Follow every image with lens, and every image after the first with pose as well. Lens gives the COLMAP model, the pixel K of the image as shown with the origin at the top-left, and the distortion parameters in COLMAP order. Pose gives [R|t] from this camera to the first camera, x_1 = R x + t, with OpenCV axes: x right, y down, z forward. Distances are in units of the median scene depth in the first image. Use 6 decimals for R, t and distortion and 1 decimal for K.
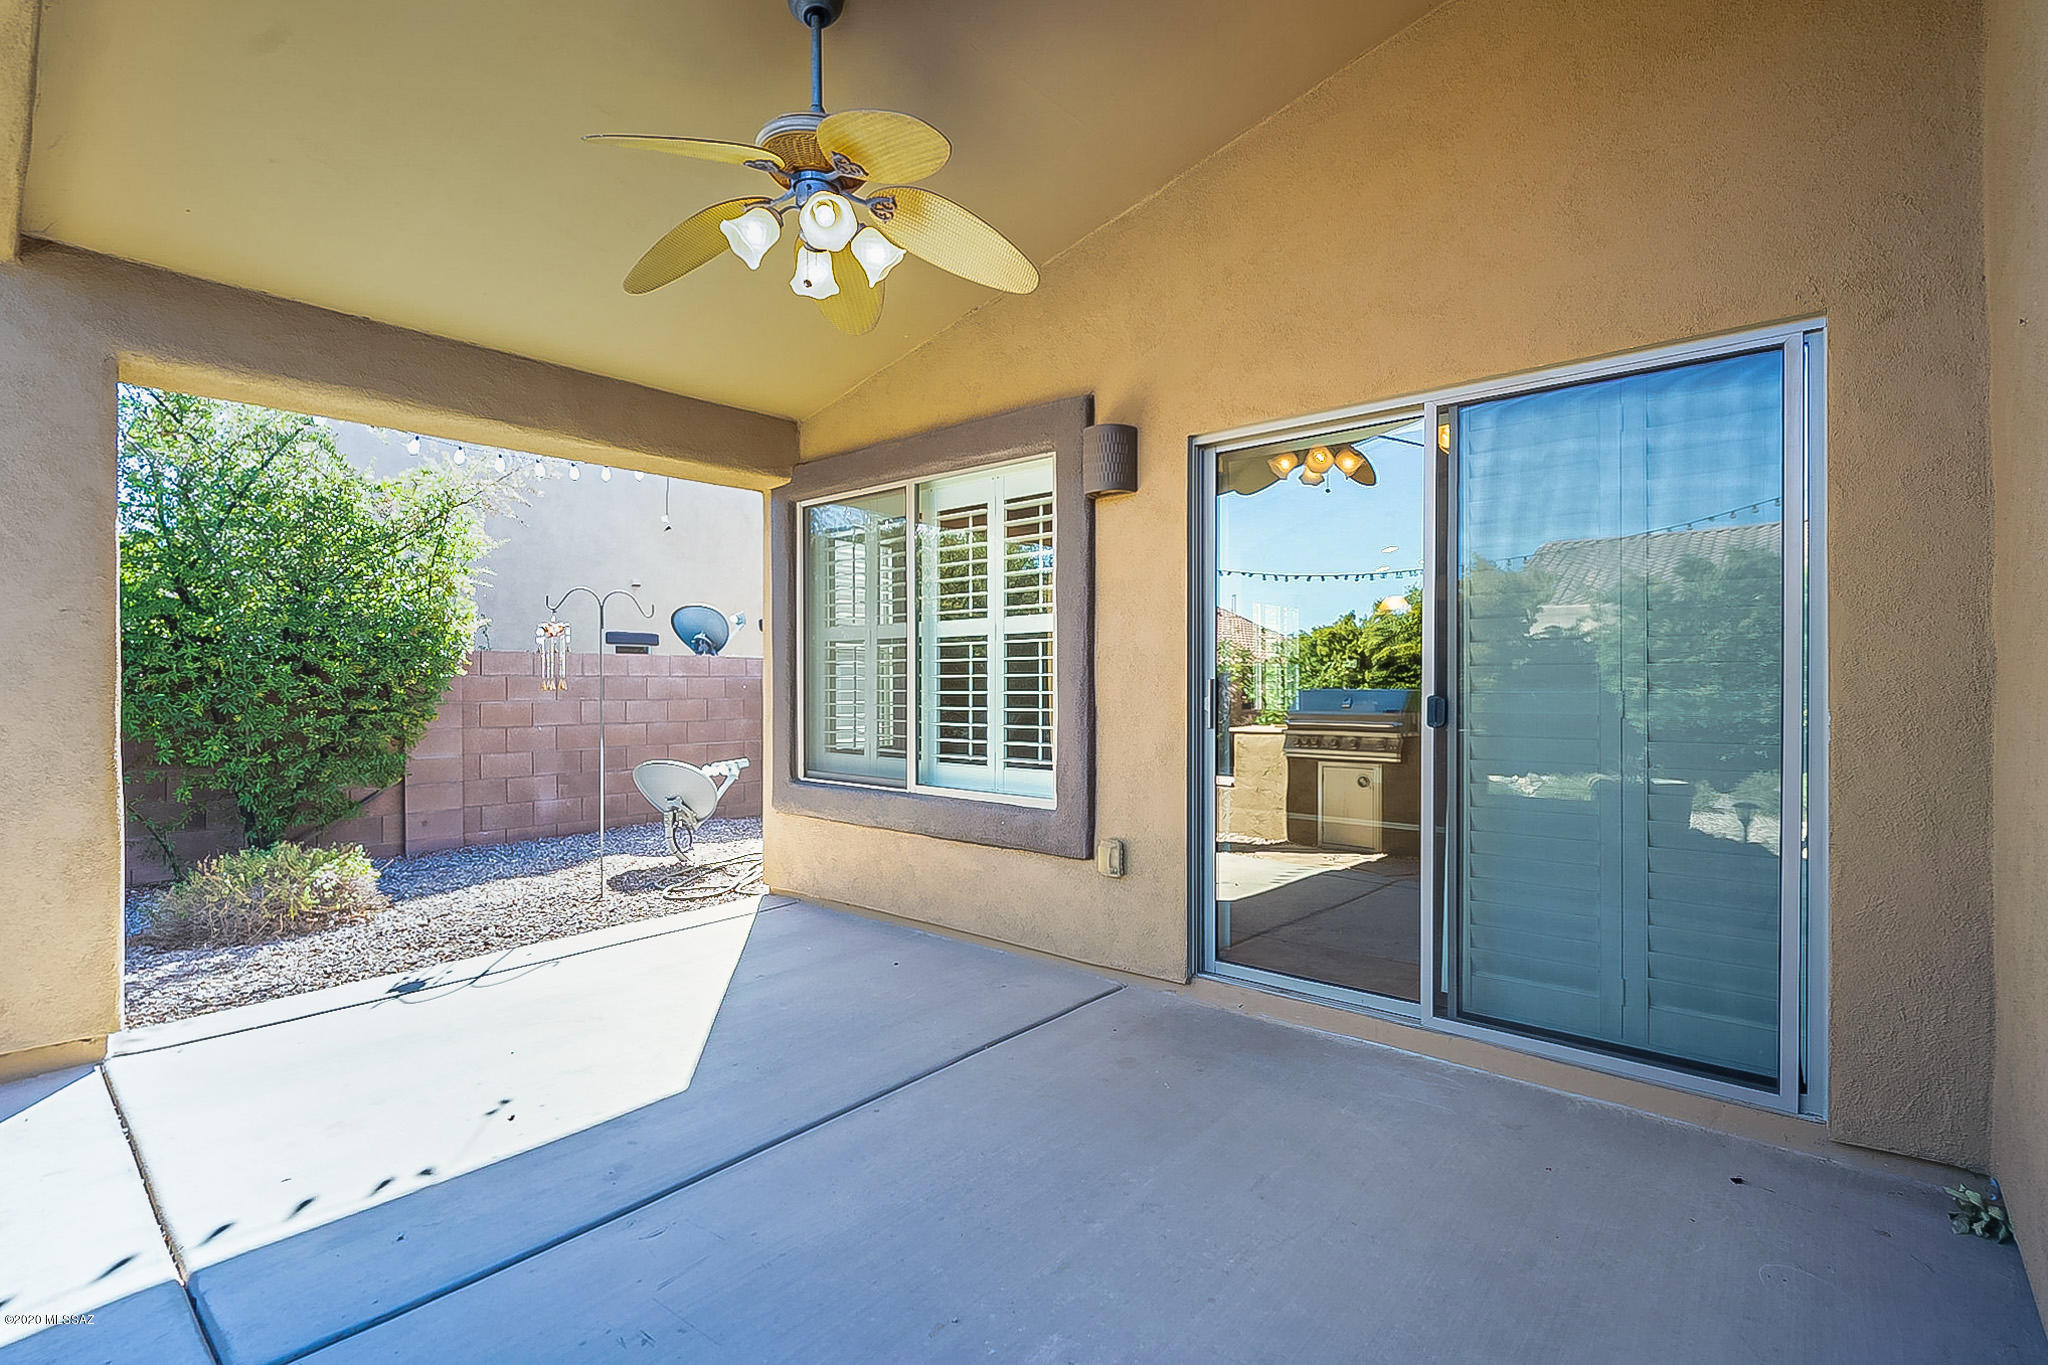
lens RADIAL K [[952.3, 0, 1008.9], [0, 952.3, 701.0], [0, 0, 1]] dist [-0.001614, 0.002604]
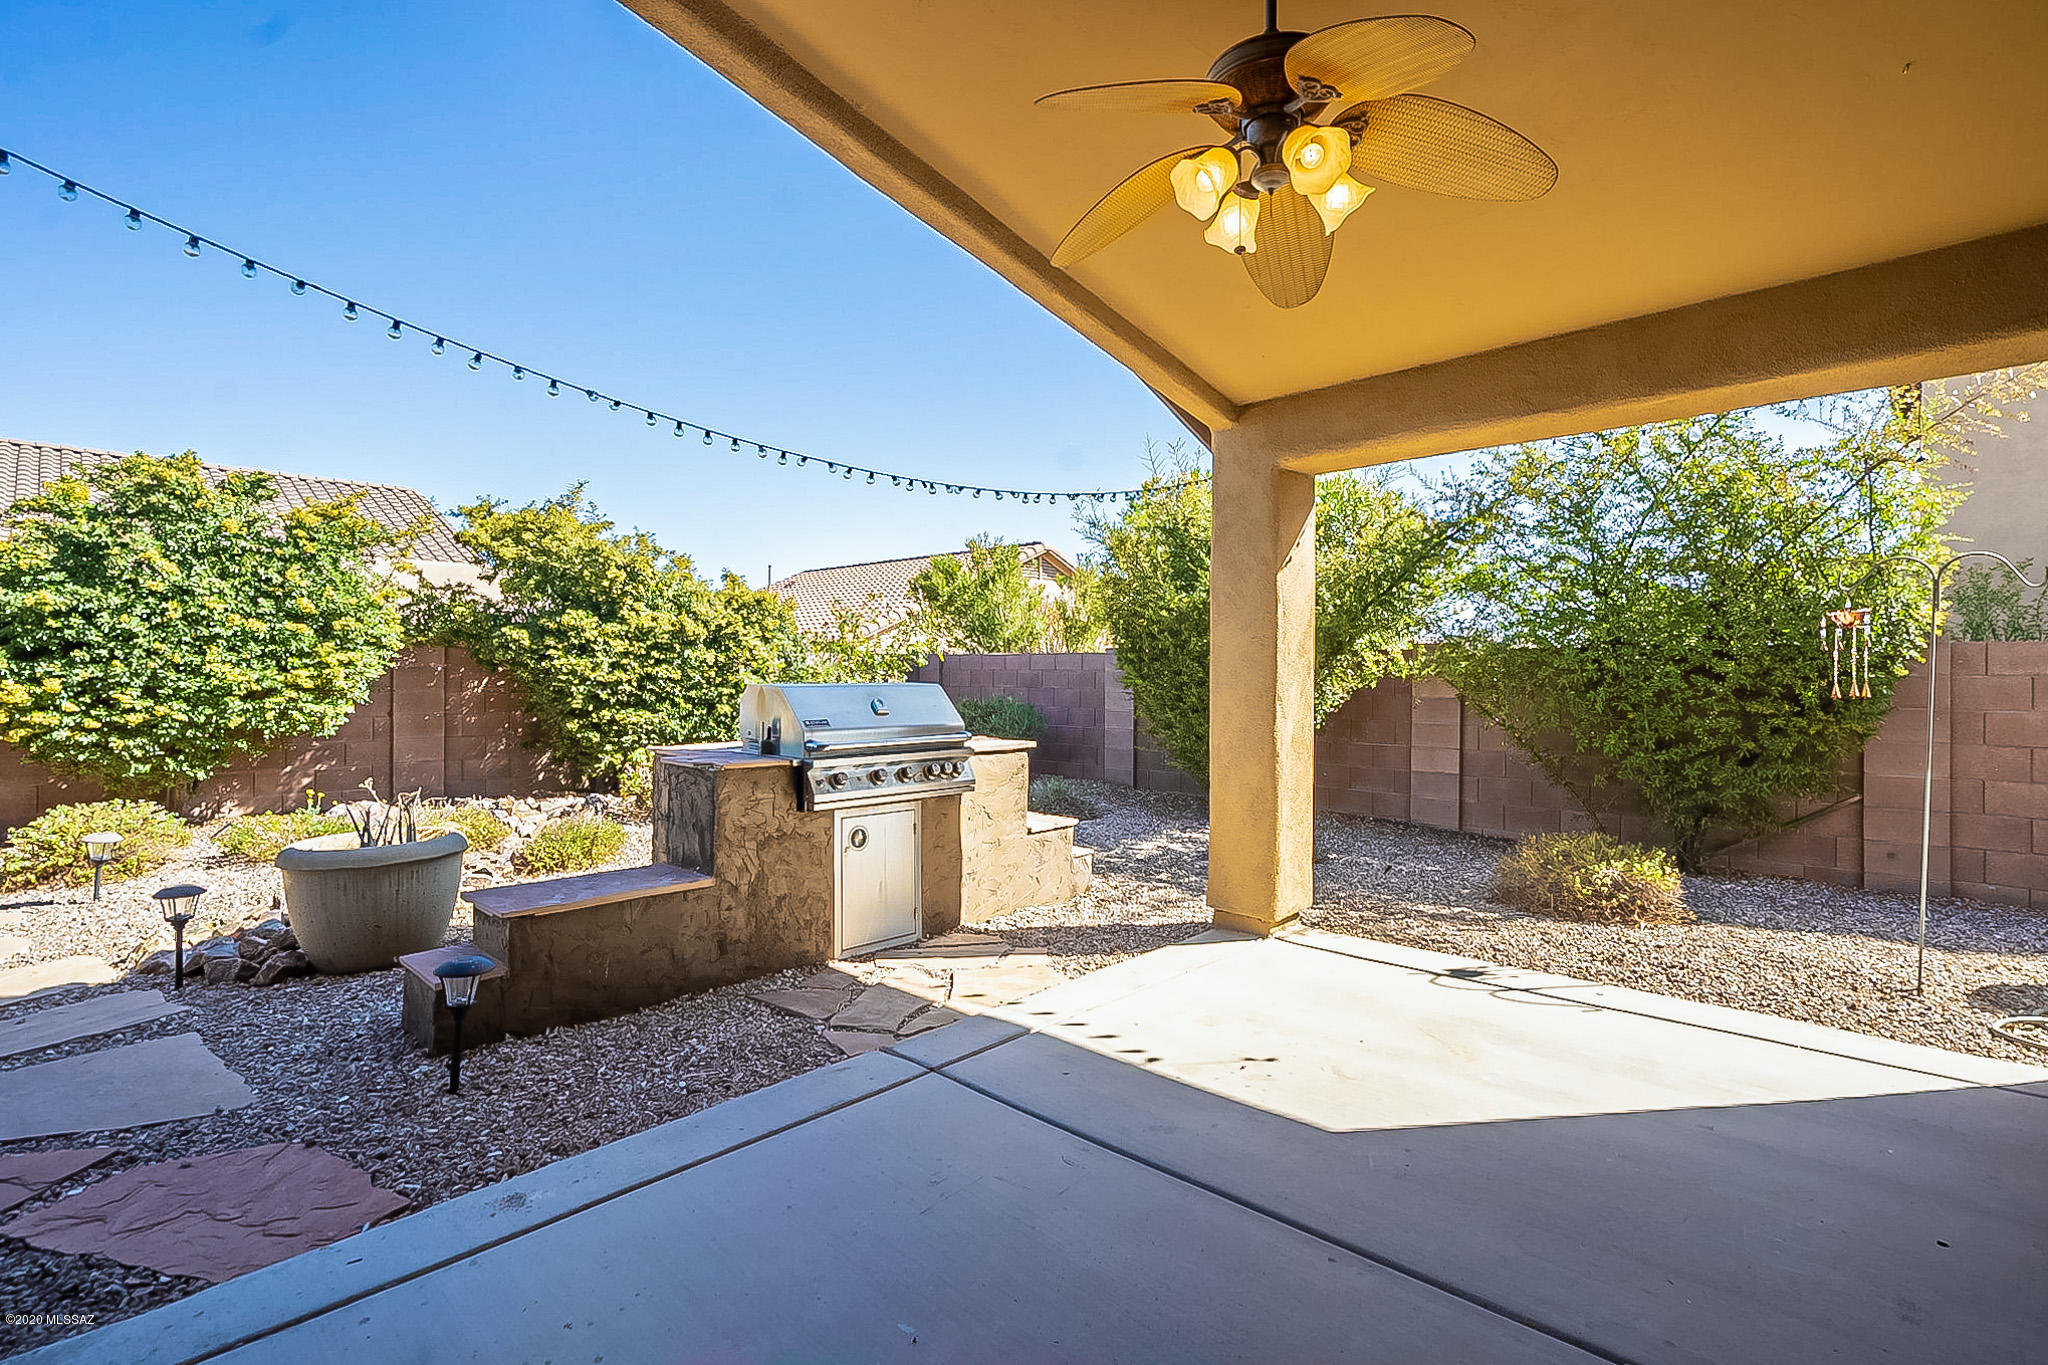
lens RADIAL K [[952.3, 0, 1022.9], [0, 952.3, 681.2], [0, 0, 1]] dist [-0.001614, 0.002604]
pose [[-0.057054, 0.007811, -0.998341, 0.393735], [-0.021020, 0.999738, 0.009023, -0.020911], [0.998150, 0.021500, -0.056875, 0.488825]]
